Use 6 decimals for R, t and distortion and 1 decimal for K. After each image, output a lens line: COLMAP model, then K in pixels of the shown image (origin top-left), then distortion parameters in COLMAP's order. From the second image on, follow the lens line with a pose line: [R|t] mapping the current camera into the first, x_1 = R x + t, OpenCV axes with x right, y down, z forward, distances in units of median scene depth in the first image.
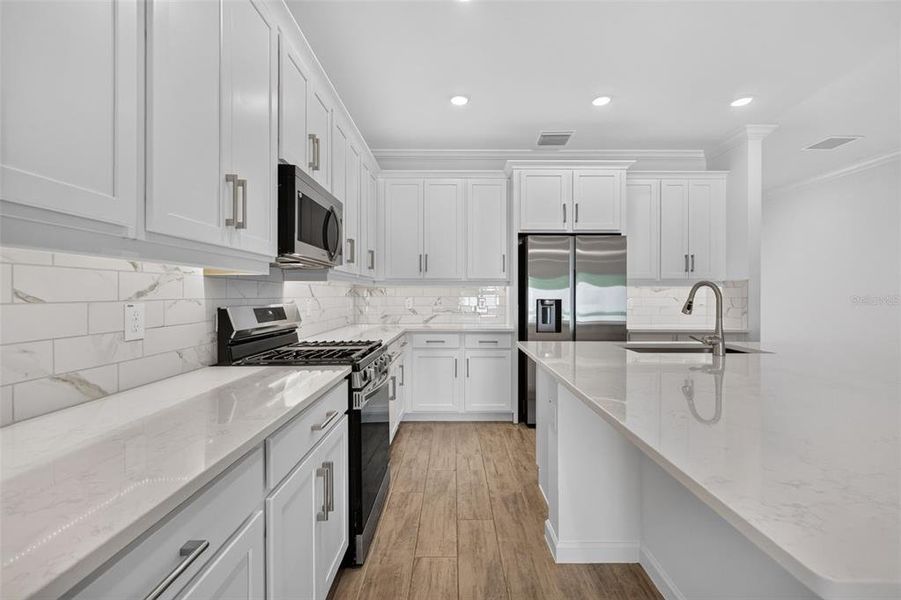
lens RADIAL K [[394.3, 0, 454.0], [0, 394.3, 293.3], [0, 0, 1]] dist [0.003500, -0.000232]
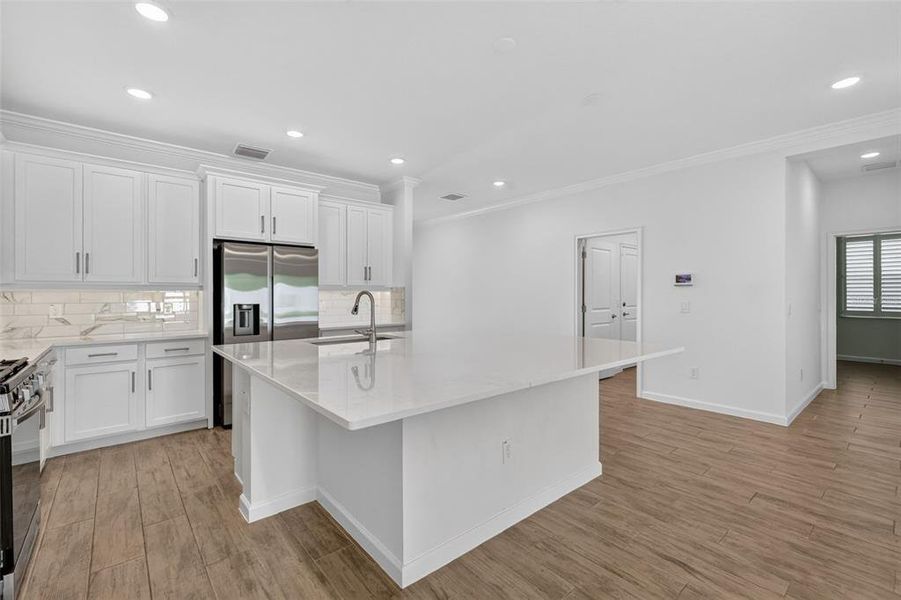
lens RADIAL K [[394.3, 0, 454.0], [0, 394.3, 293.3], [0, 0, 1]] dist [0.003500, -0.000232]
pose [[0.759664, -0.001689, 0.650313, -0.026818], [0.000591, 0.999998, 0.001908, -0.015440], [-0.650315, -0.001065, 0.759664, -0.172998]]
